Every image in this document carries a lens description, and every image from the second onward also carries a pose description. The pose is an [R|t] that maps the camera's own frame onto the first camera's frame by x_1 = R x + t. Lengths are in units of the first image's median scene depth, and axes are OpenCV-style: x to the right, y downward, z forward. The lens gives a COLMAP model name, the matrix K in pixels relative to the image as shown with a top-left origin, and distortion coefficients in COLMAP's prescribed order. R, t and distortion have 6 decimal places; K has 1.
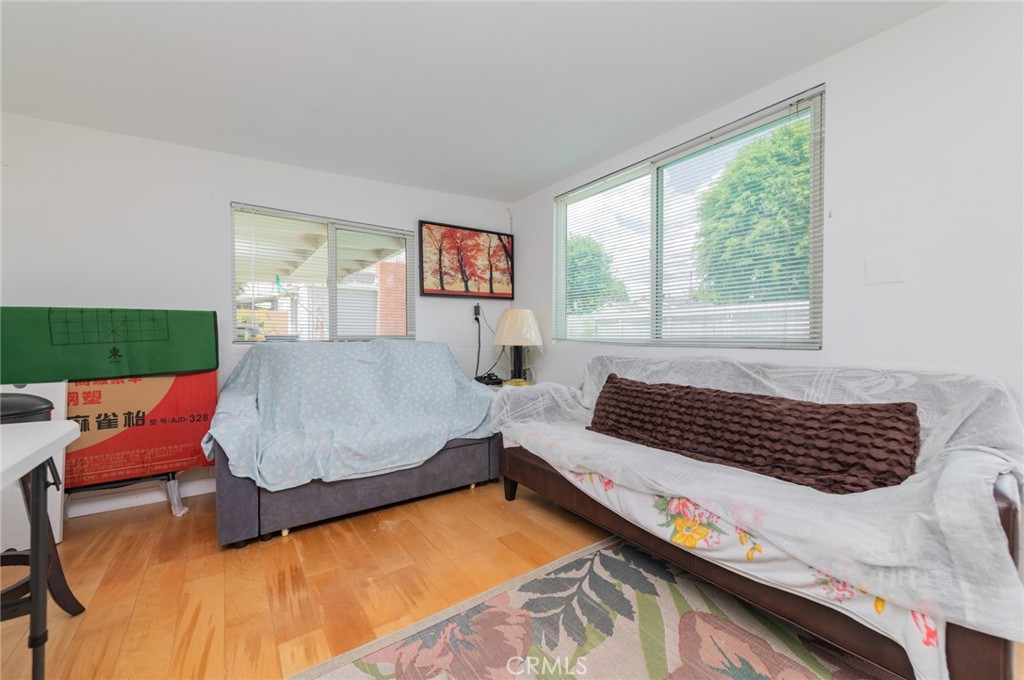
lens RADIAL K [[400.4, 0, 517.9], [0, 400.4, 339.3], [0, 0, 1]] dist [0.011144, -0.002523]
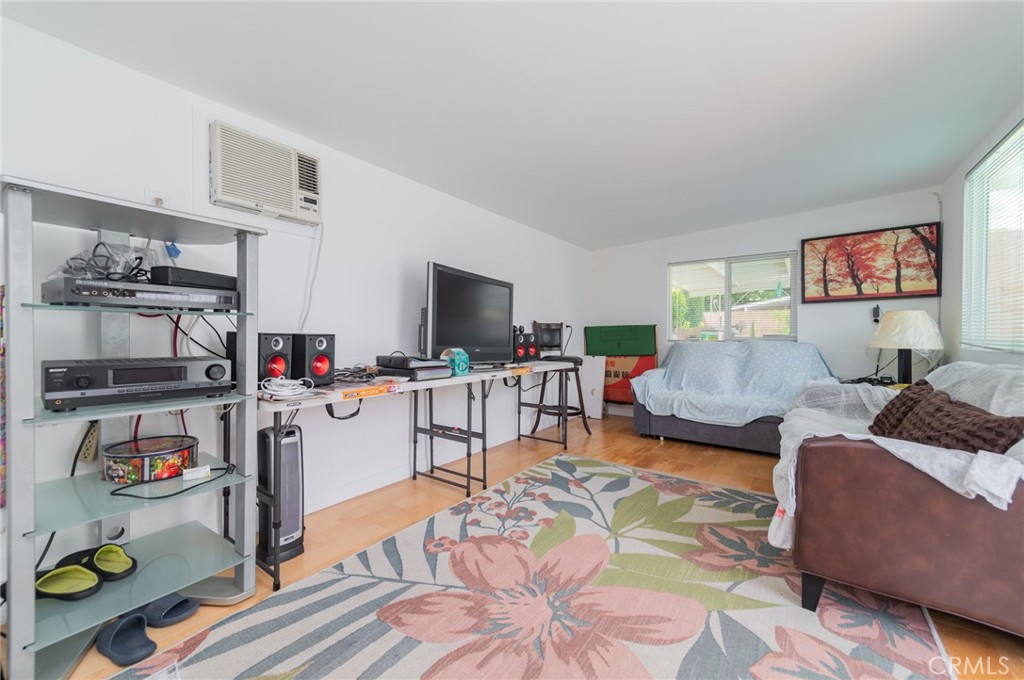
lens RADIAL K [[400.4, 0, 509.0], [0, 400.4, 337.5], [0, 0, 1]] dist [0.011144, -0.002523]
pose [[0.310579, 0.012178, -0.950470, 0.599129], [-0.000130, 0.999918, 0.012769, -0.023026], [0.950548, -0.003843, 0.310555, -0.183568]]
